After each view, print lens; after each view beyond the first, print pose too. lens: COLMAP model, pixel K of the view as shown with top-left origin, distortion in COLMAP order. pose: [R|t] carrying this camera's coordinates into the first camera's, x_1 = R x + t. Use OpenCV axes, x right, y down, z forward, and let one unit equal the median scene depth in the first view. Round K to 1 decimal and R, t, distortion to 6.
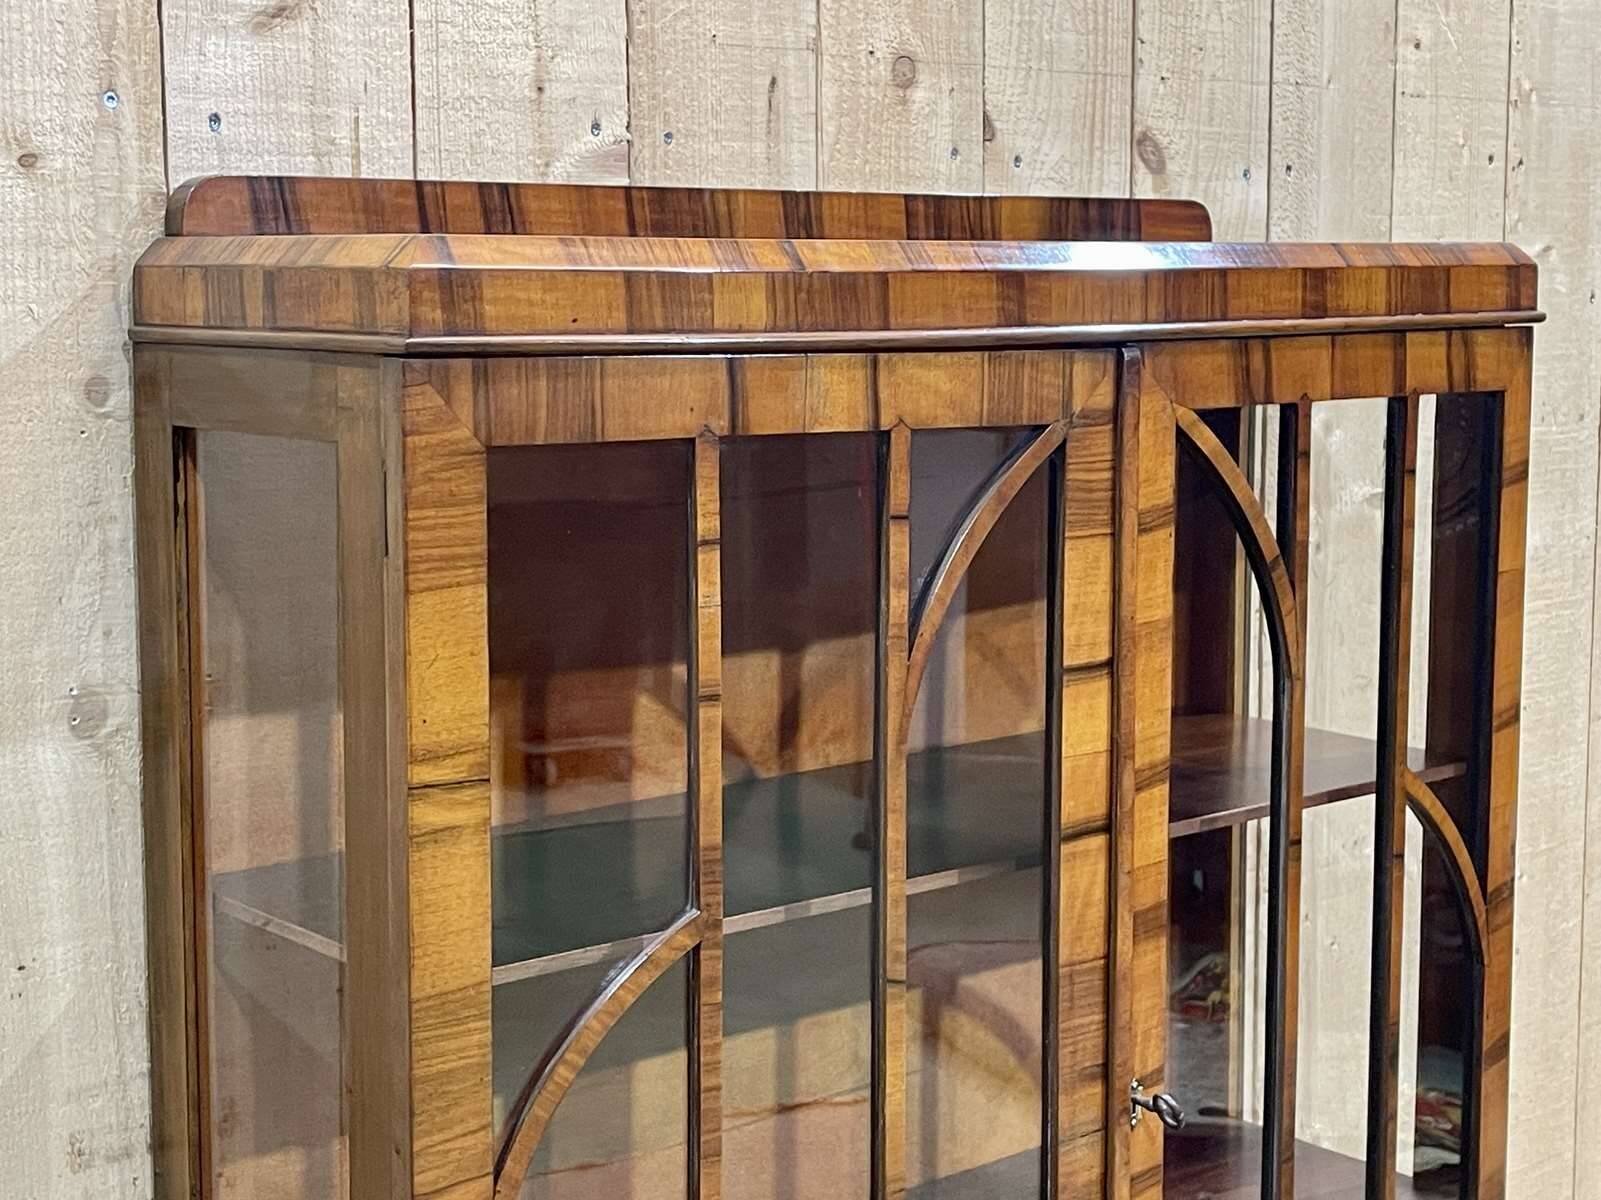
lens RADIAL K [[2483.8, 0, 808.7], [0, 2483.8, 594.5], [0, 0, 1]] dist [0.180817, -0.702757]
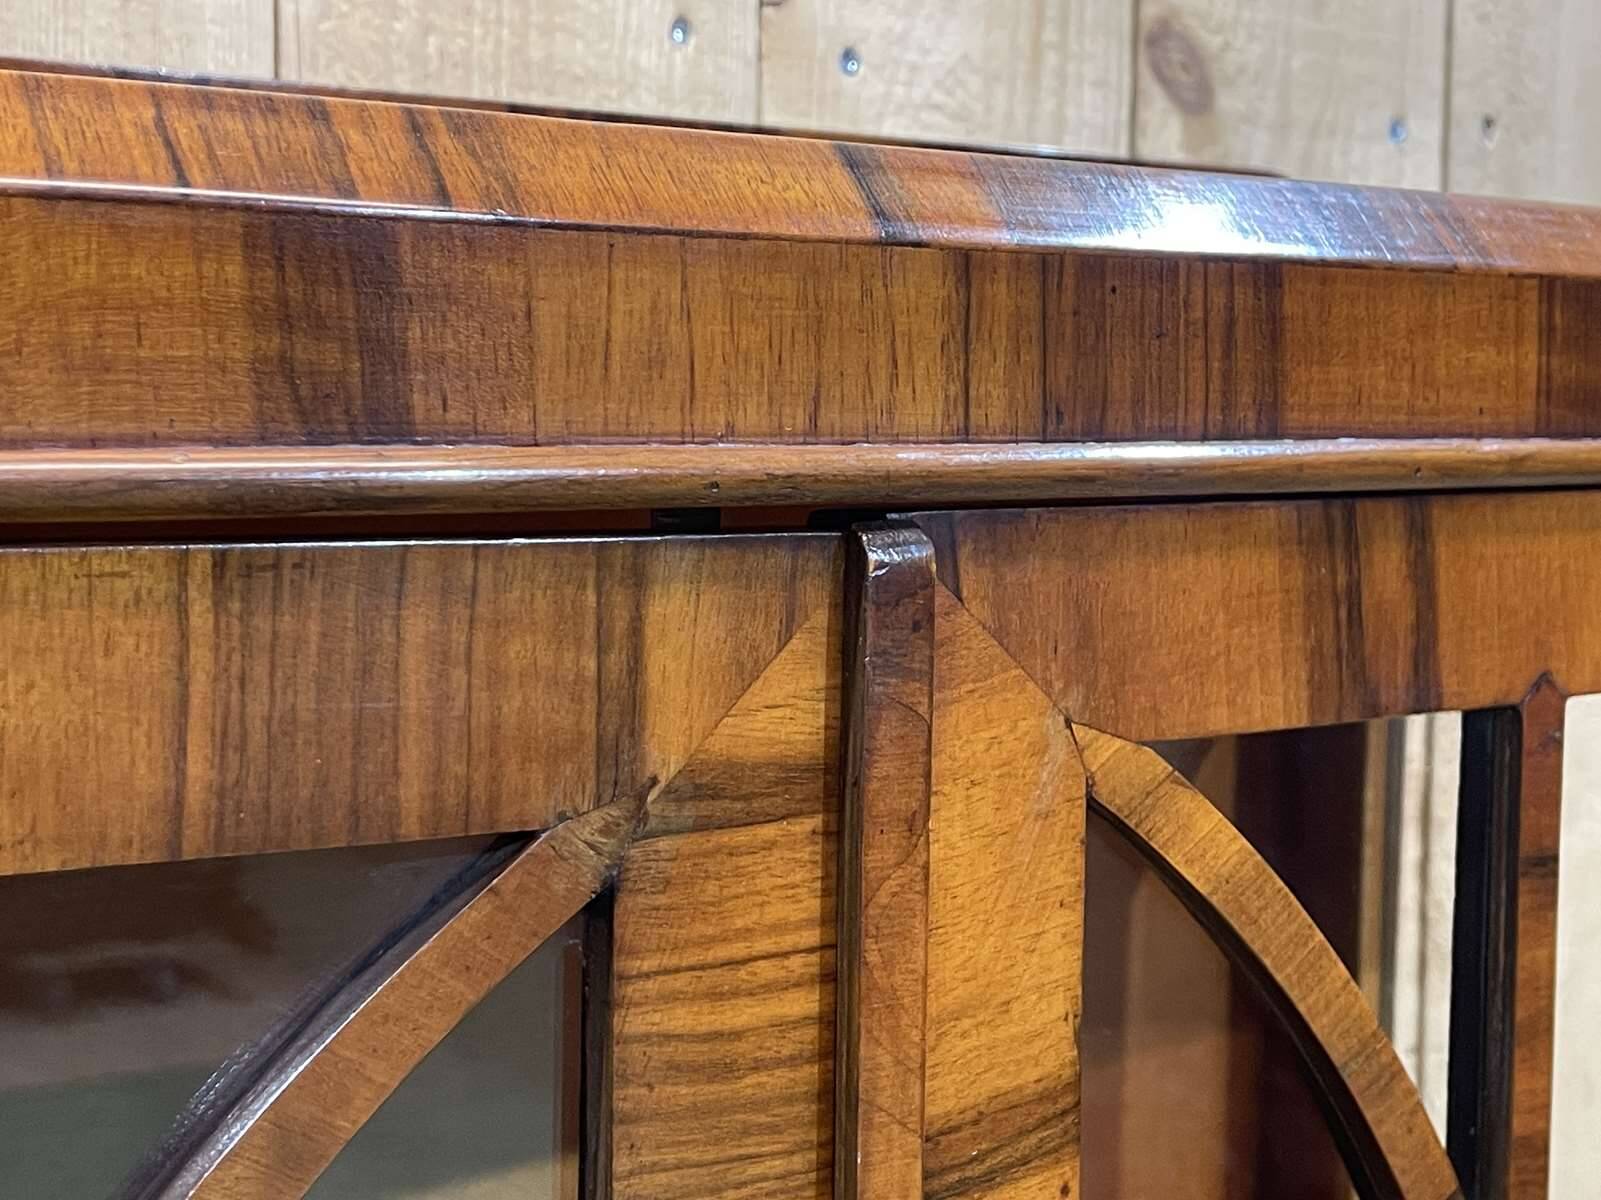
lens RADIAL K [[2513.6, 0, 814.2], [0, 2513.6, 596.0], [0, 0, 1]] dist [0.194310, -0.817349]
pose [[0.997624, 0.022052, -0.065274, 0.132908], [-0.024972, 0.998708, -0.044256, -0.076773], [0.064214, 0.045781, 0.996886, 0.703391]]
